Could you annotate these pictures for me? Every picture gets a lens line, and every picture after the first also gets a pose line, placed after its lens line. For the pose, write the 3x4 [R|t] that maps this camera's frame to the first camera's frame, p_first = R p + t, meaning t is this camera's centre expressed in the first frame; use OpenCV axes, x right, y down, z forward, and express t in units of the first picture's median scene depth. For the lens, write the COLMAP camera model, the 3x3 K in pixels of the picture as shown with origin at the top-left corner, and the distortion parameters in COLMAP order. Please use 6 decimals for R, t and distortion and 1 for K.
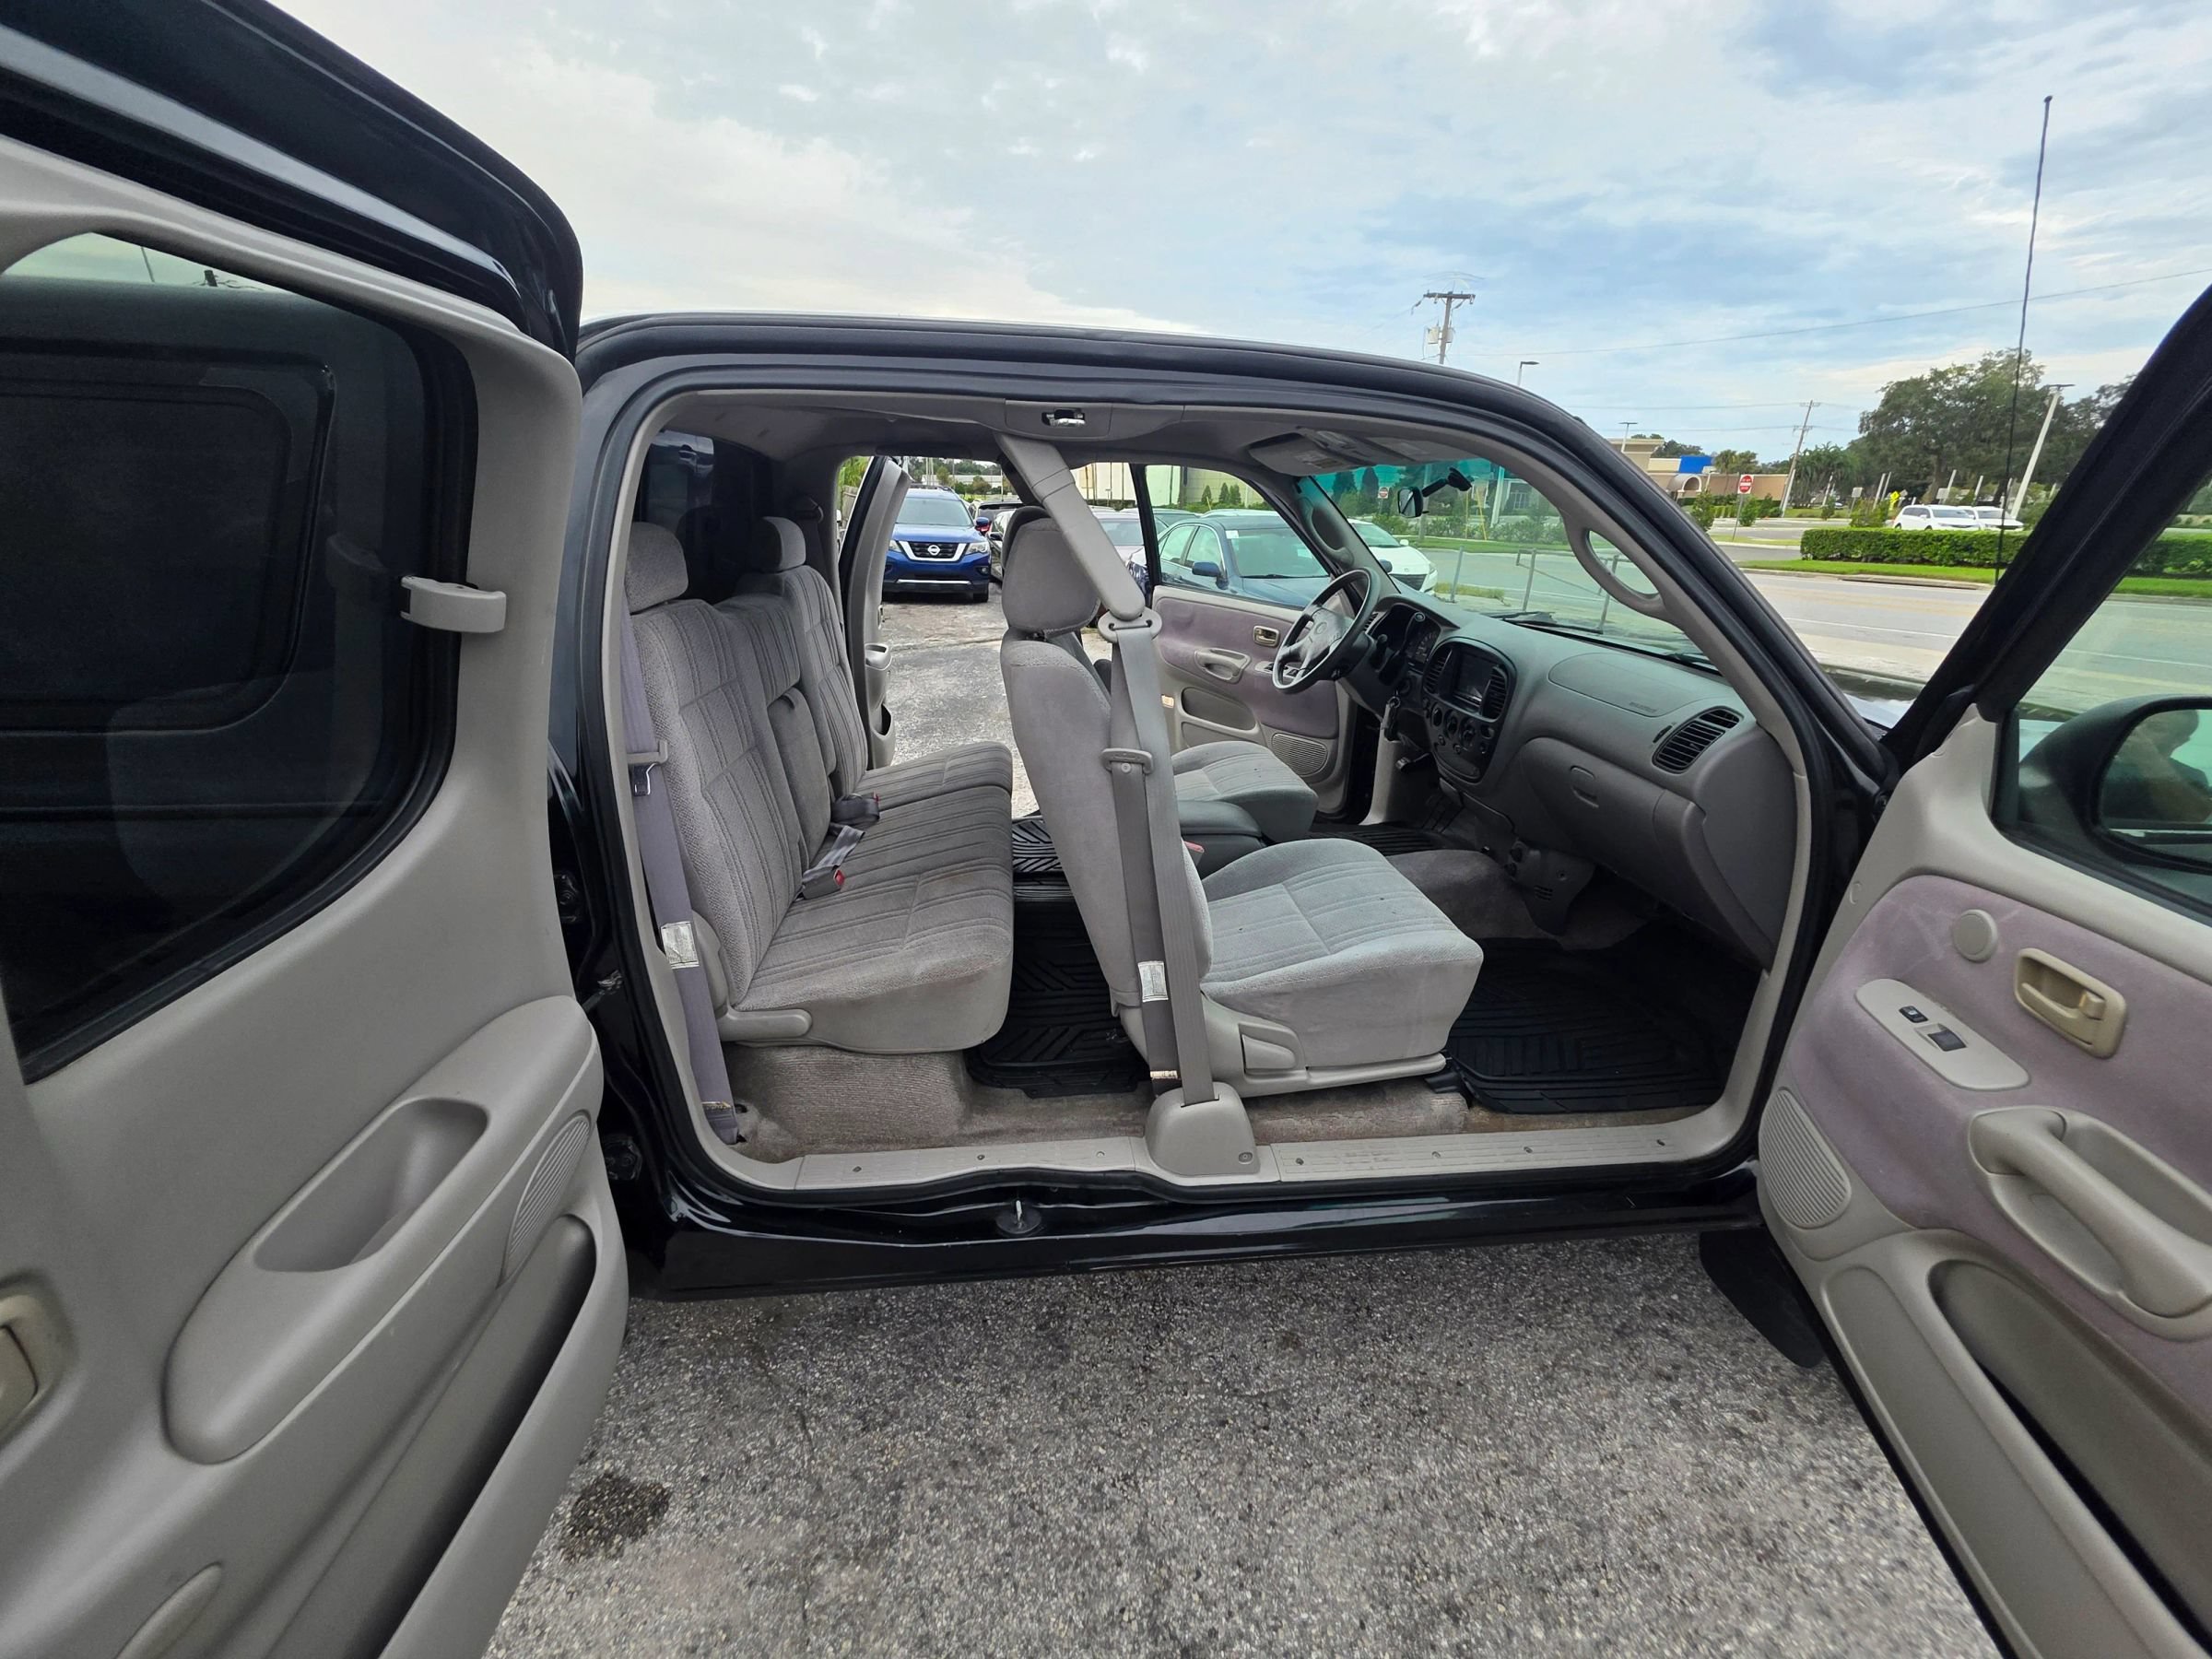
lens RADIAL K [[913.5, 0, 1122.4], [0, 913.5, 812.8], [0, 0, 1]] dist [0.000684, 0.000230]
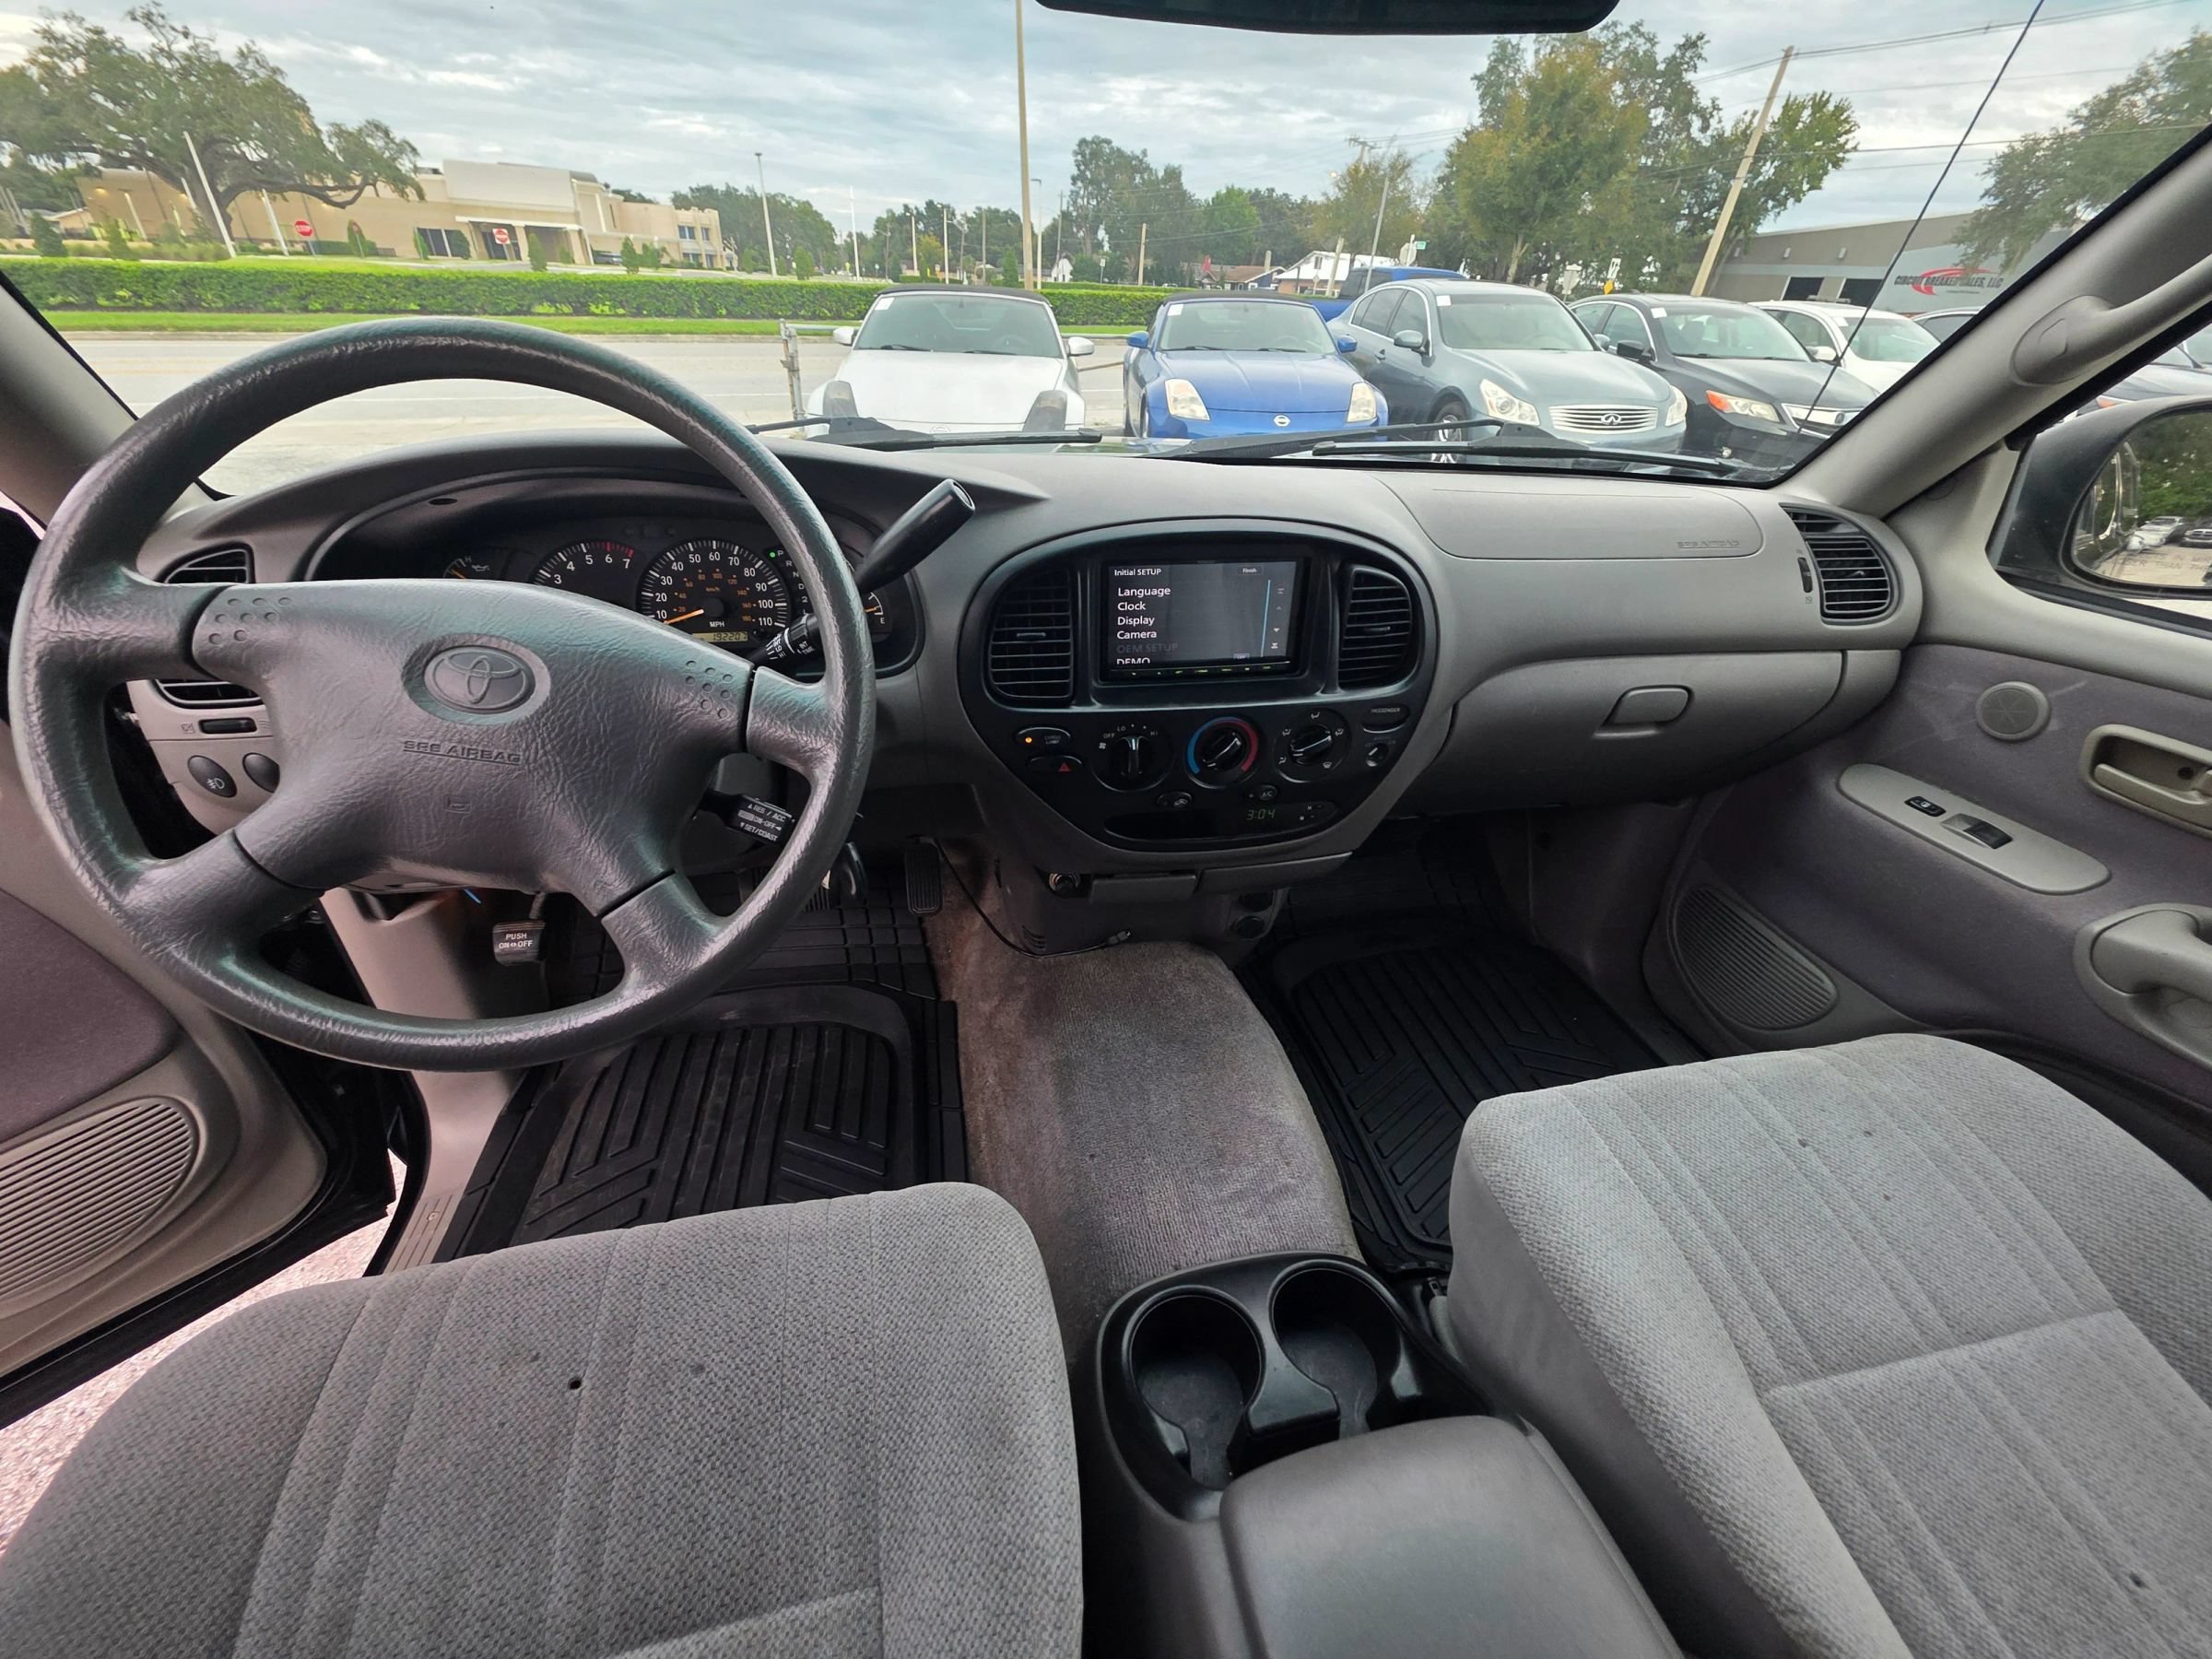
lens RADIAL K [[884.9, 0, 1106.2], [0, 884.9, 833.9], [0, 0, 1]] dist [0.001200, -0.001108]
pose [[-0.088787, -0.538006, 0.838252, 0.031018], [0.288001, 0.791762, 0.538673, -0.291099], [-0.953505, 0.289245, 0.084648, 1.047860]]
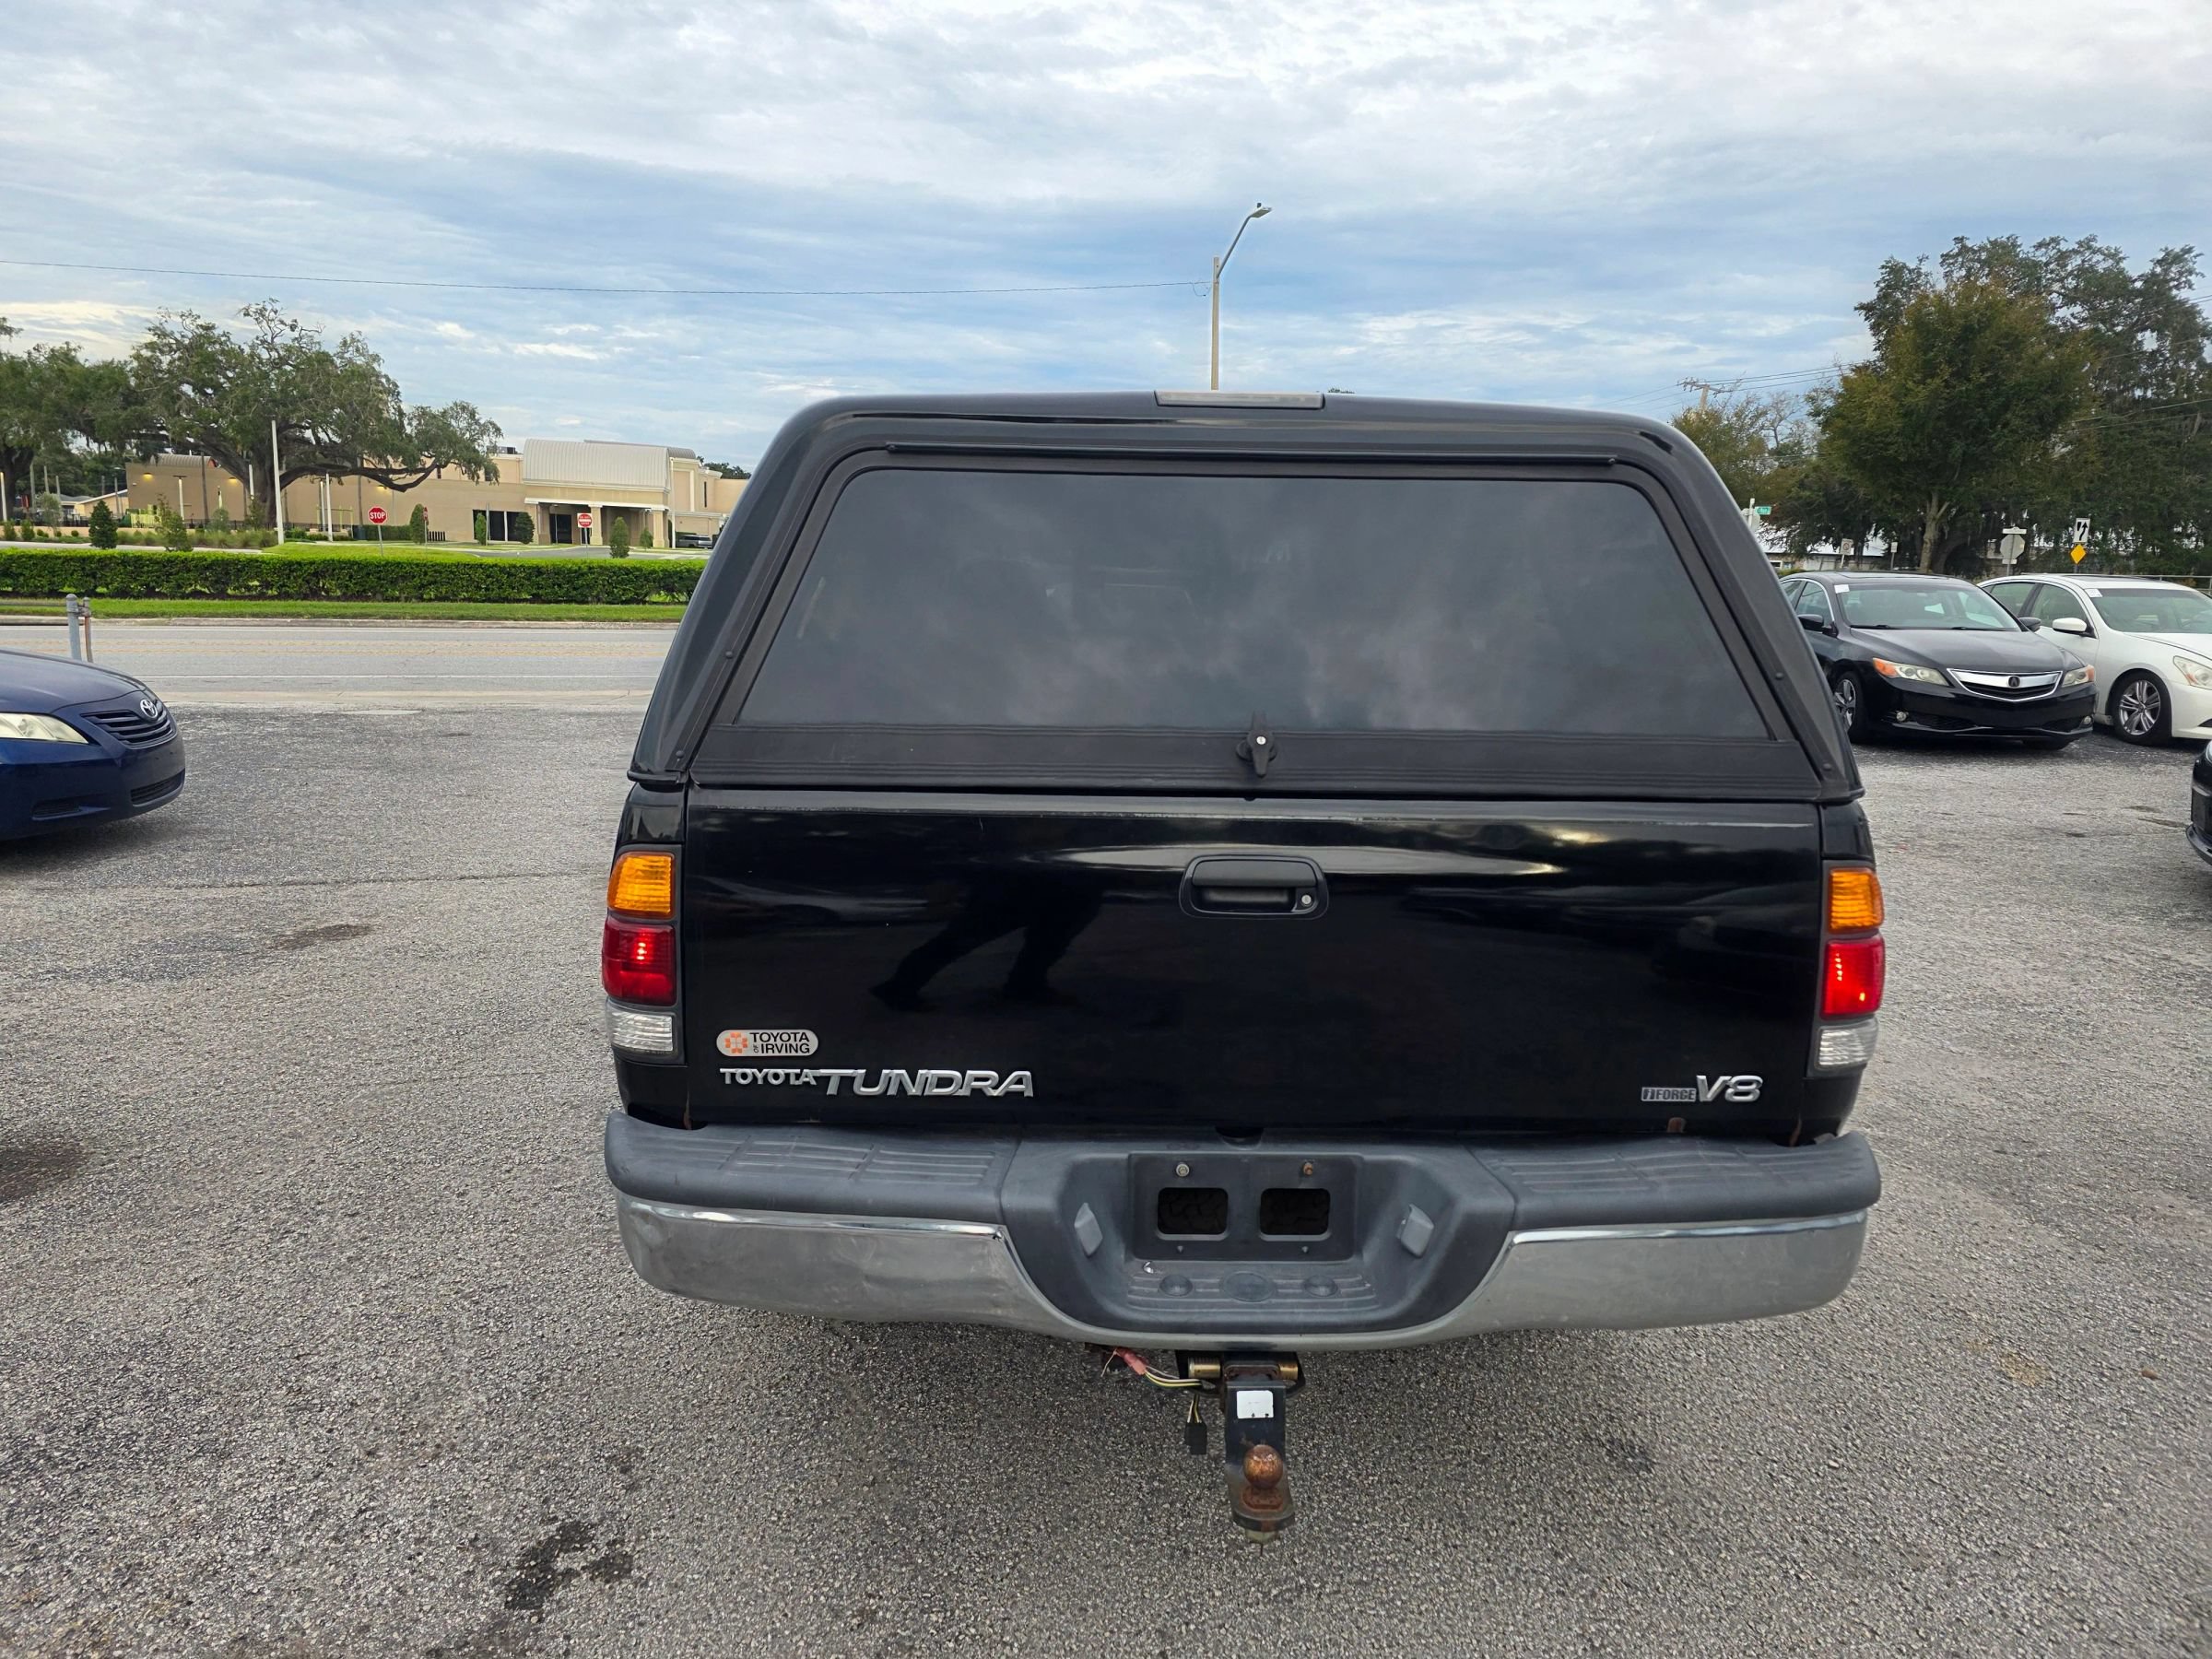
lens RADIAL K [[1478.4, 0, 1086.5], [0, 1478.4, 831.8], [0, 0, 1]] dist [0.071683, -0.060757]
pose [[0.088627, -0.192429, 0.977301, -2.491750], [0.302022, 0.940162, 0.157727, -0.296325], [-0.949172, 0.281187, 0.141441, 0.770900]]
